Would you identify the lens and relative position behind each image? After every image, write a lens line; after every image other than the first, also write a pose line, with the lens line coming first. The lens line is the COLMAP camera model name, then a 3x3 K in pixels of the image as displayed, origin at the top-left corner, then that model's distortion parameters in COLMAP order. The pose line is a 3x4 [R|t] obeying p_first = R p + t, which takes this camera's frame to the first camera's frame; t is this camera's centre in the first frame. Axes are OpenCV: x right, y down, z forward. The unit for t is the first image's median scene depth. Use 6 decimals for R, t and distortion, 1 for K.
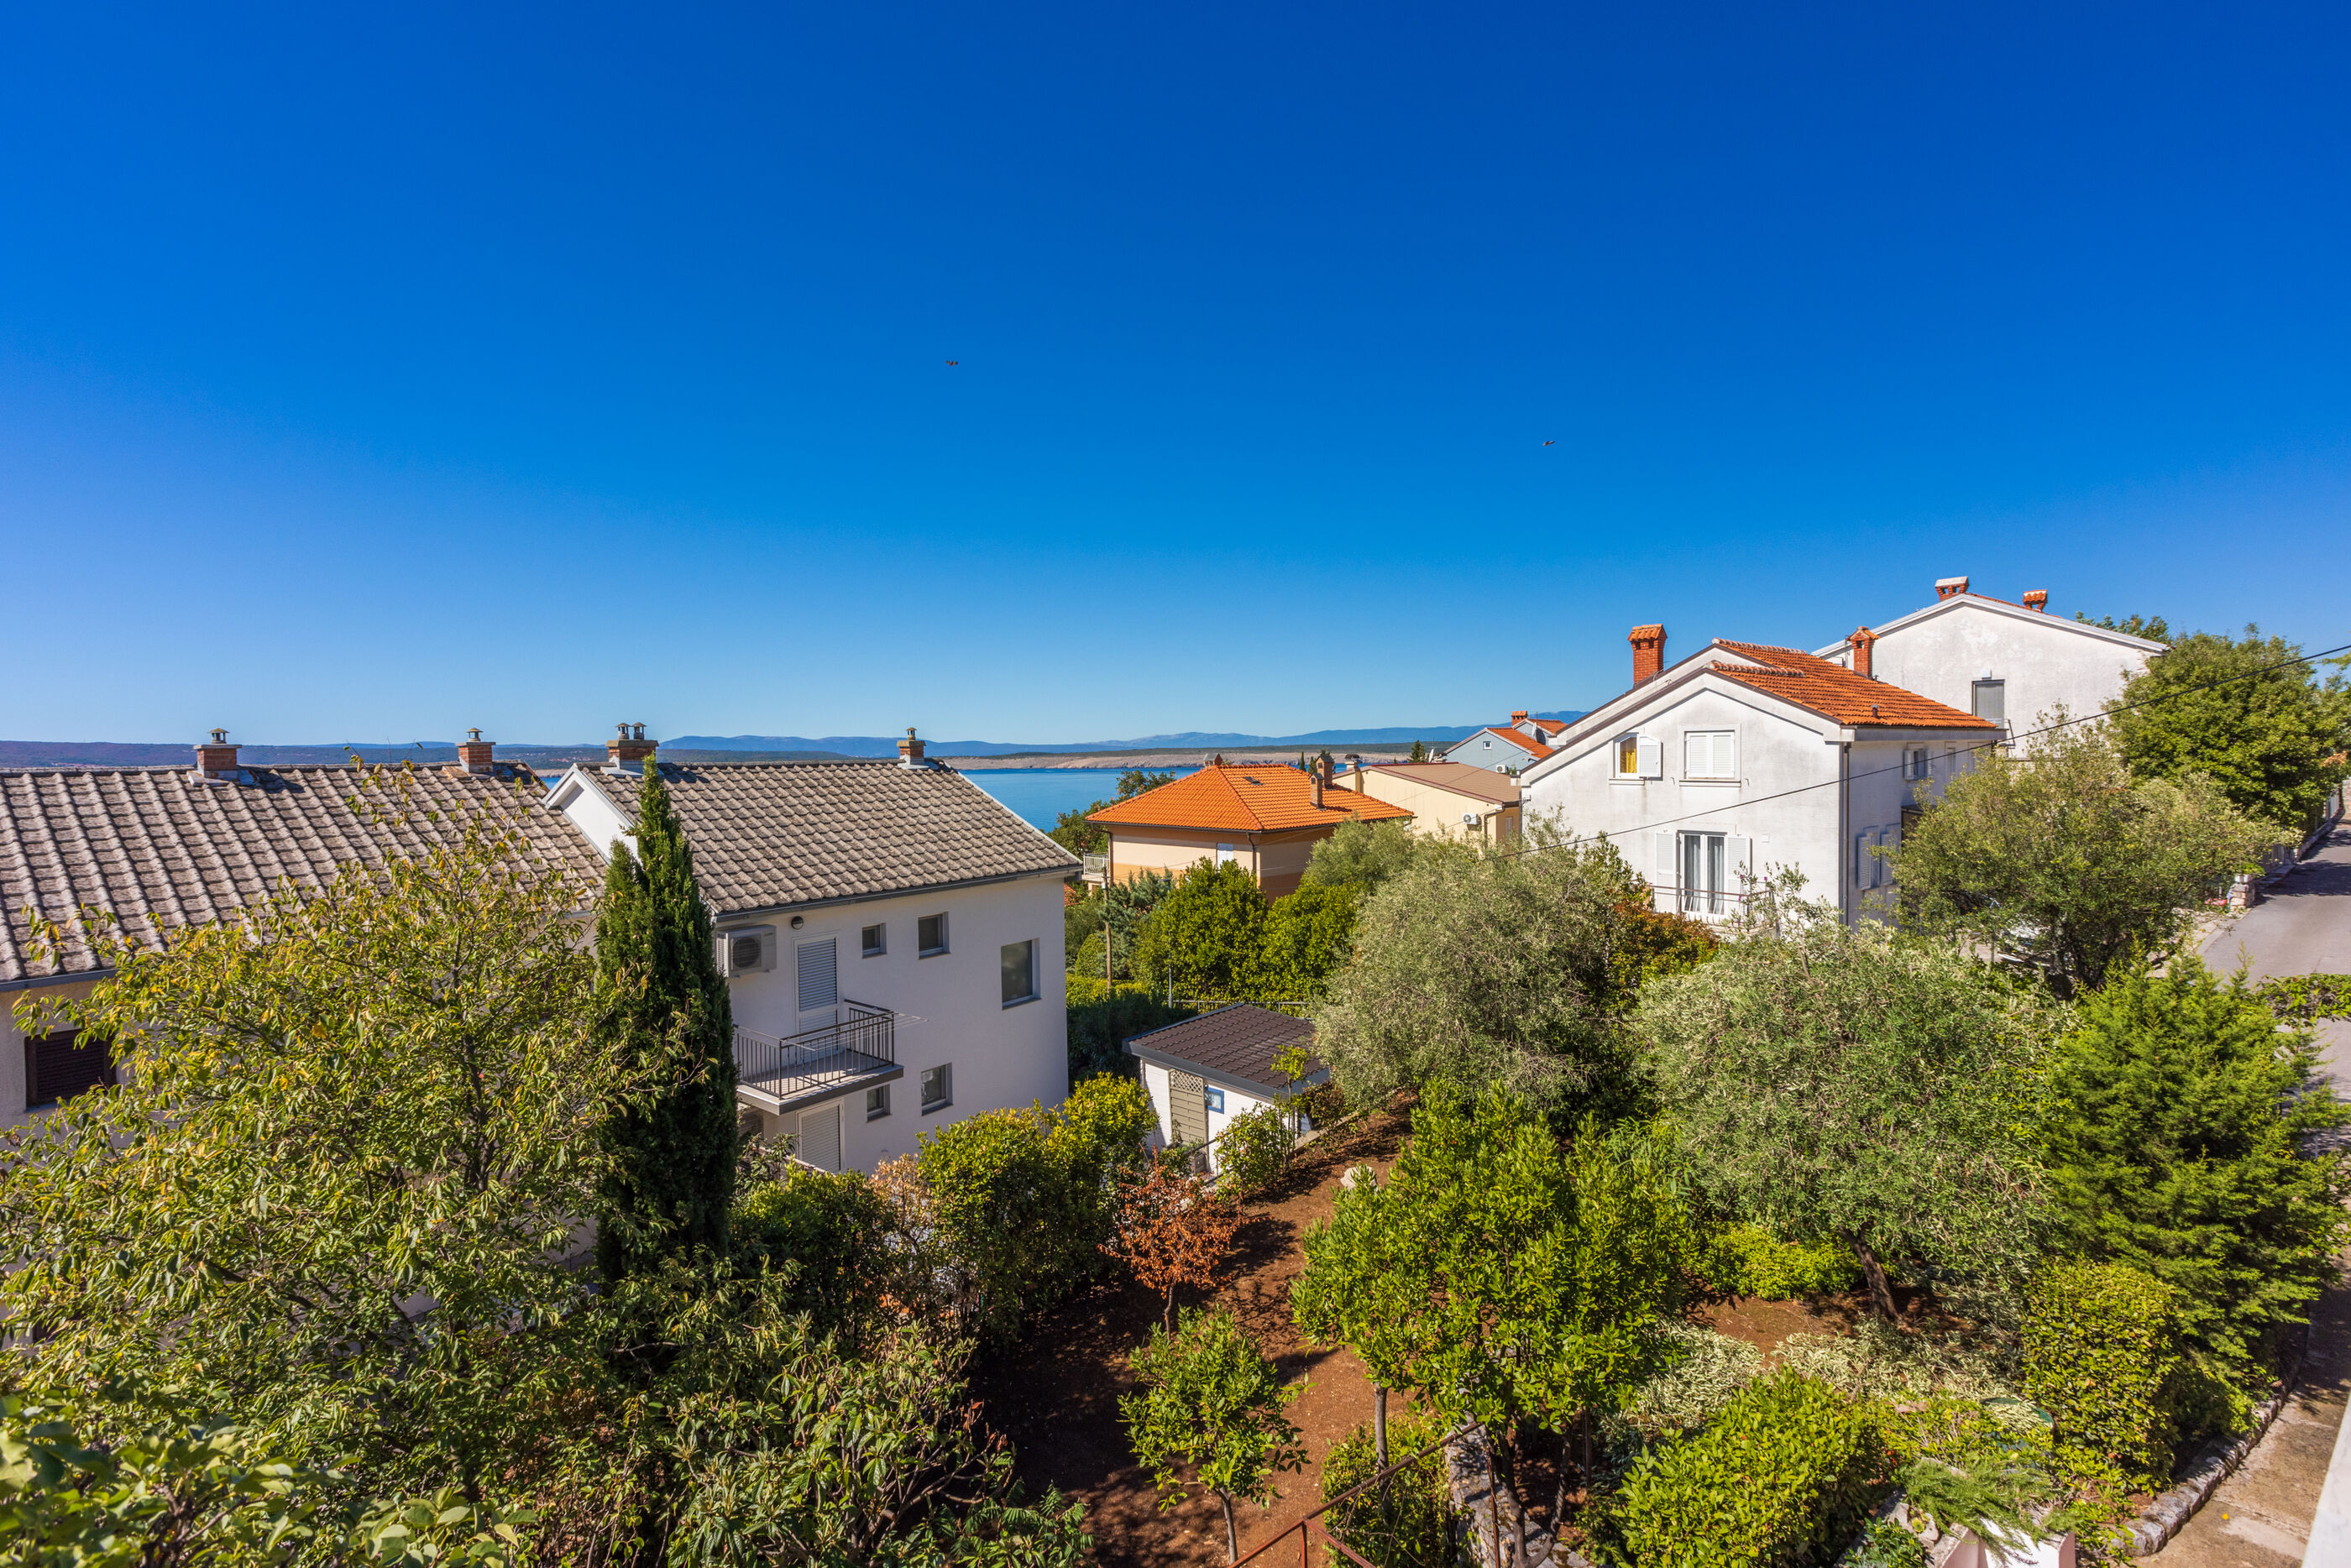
lens RADIAL K [[1044.7, 0, 1172.4], [0, 1044.7, 766.2], [0, 0, 1]] dist [0.002280, 0.000484]
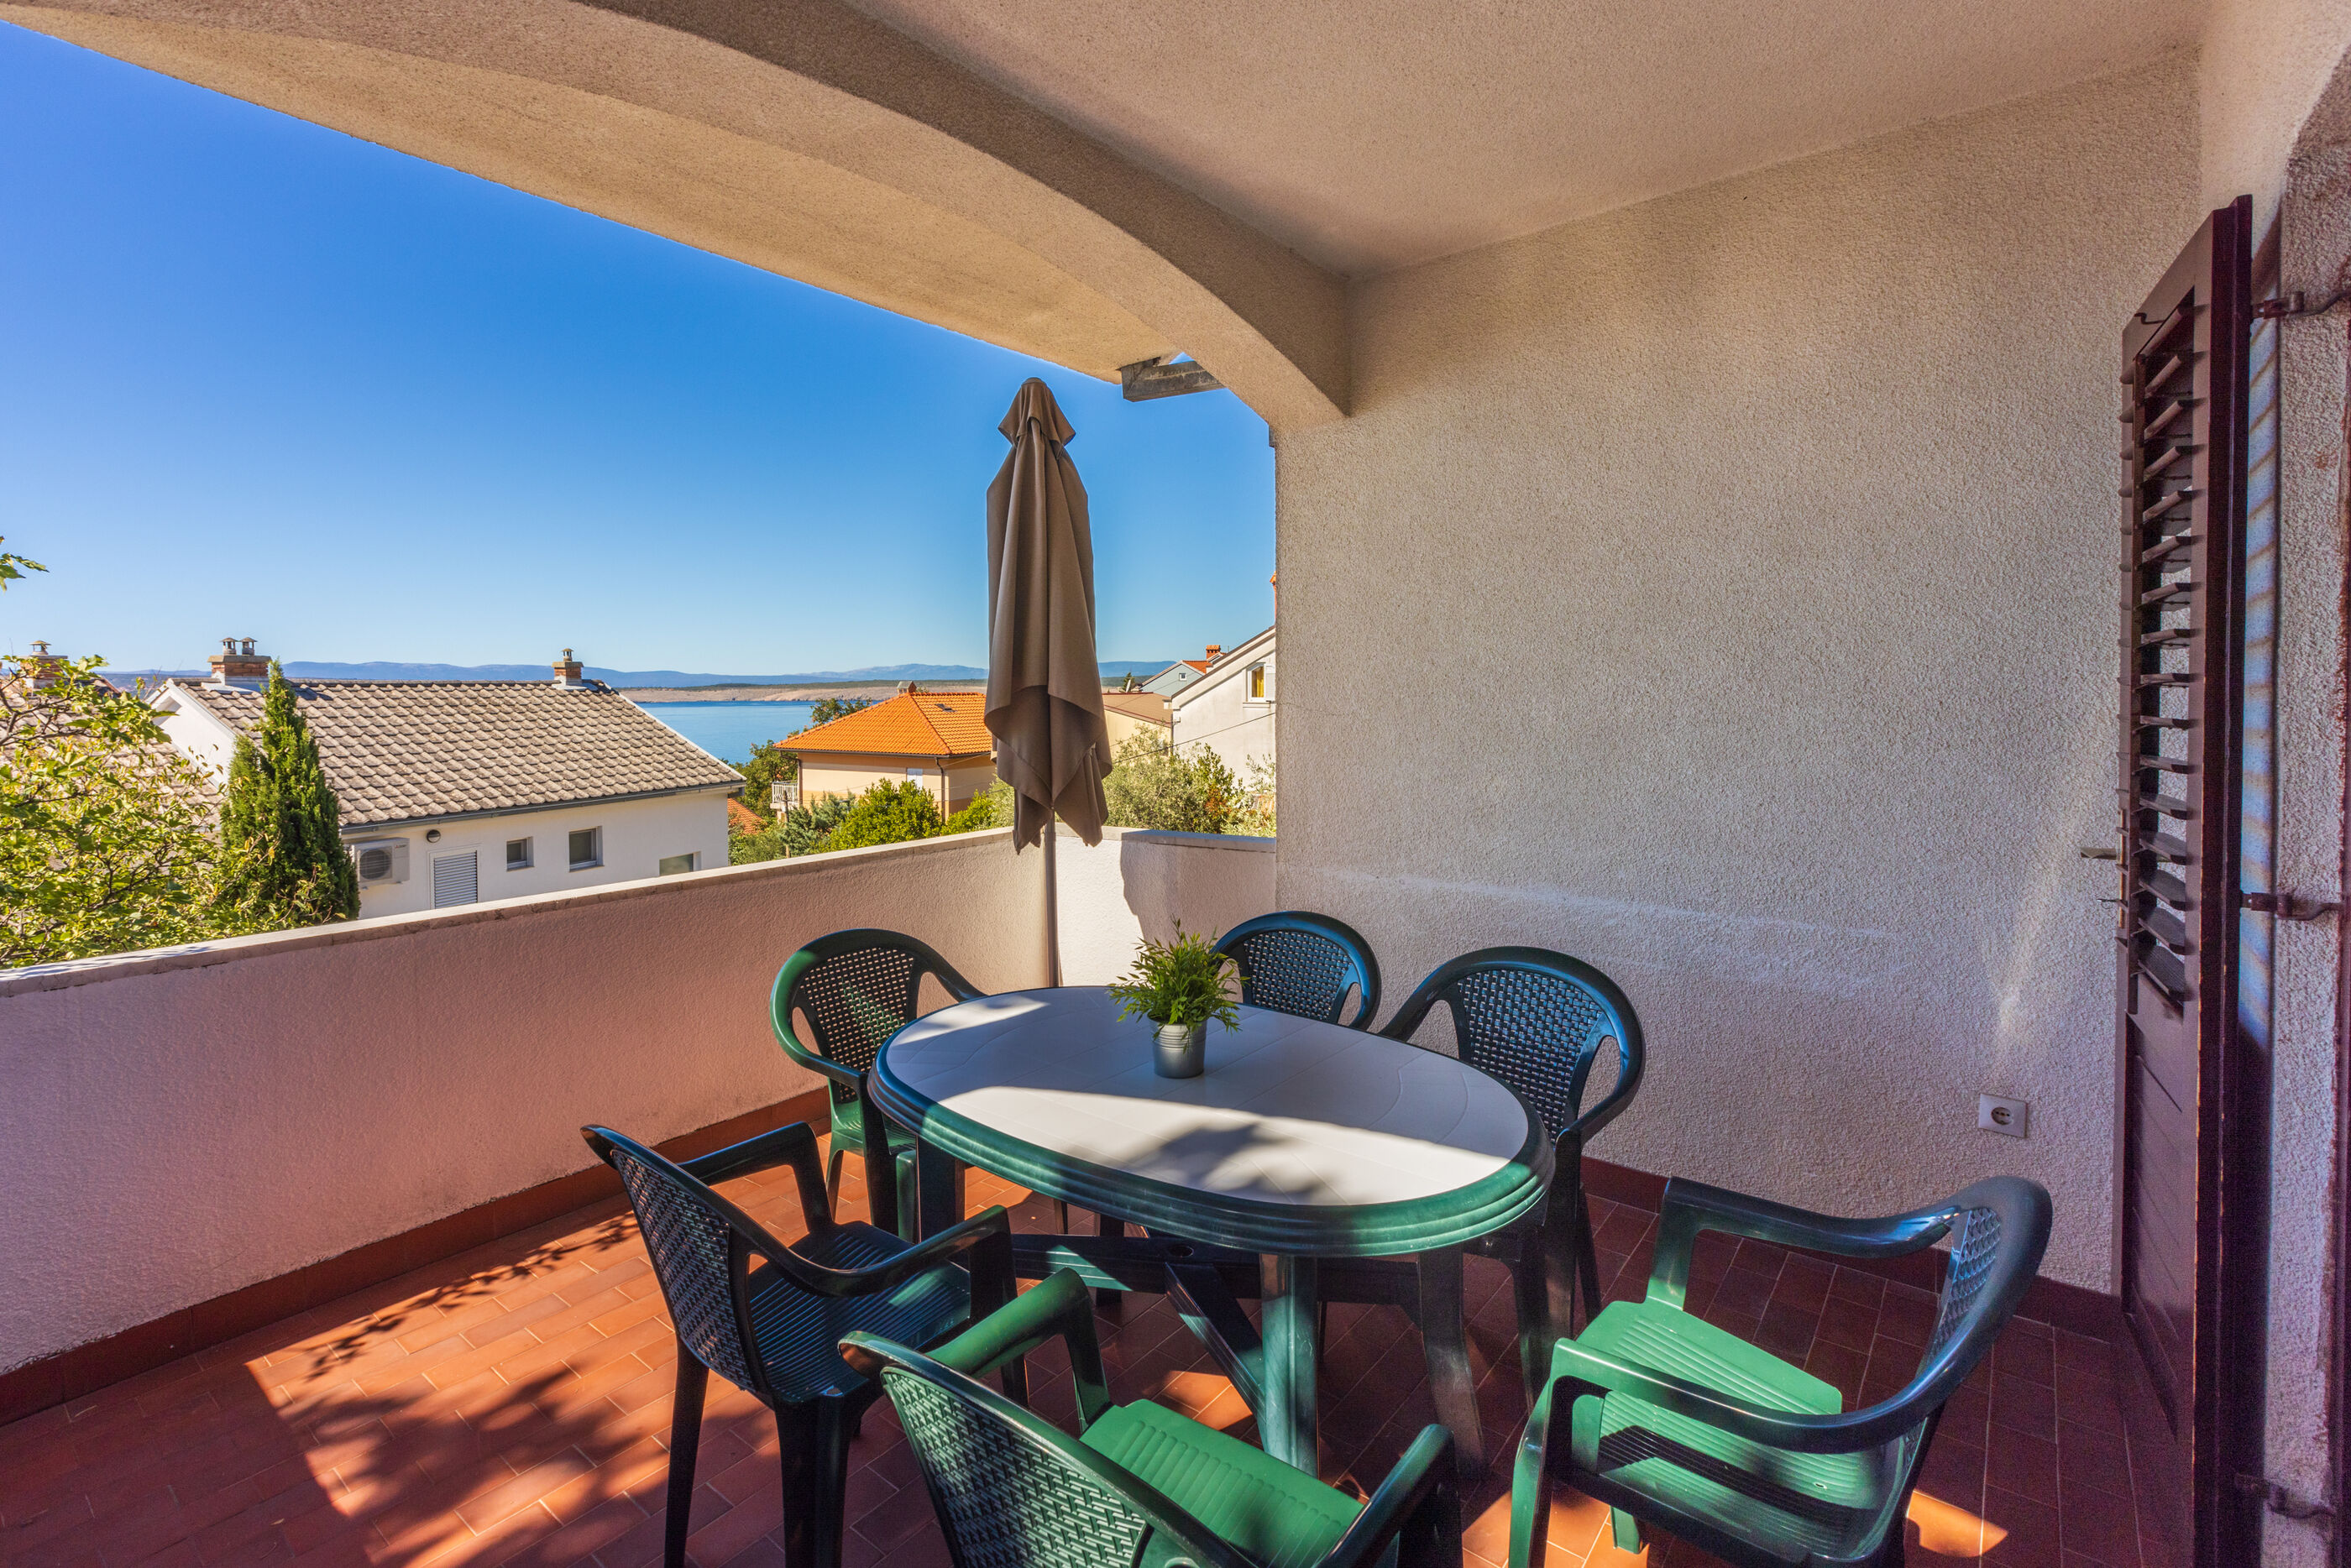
lens RADIAL K [[1076.9, 0, 1181.9], [0, 1076.9, 700.5], [0, 0, 1]] dist [0.001958, -0.001255]
pose [[0.968145, 0.002495, 0.250376, 0.075266], [-0.002133, 0.999996, -0.001718, 0.016247], [-0.250380, 0.001129, 0.968147, -0.178835]]
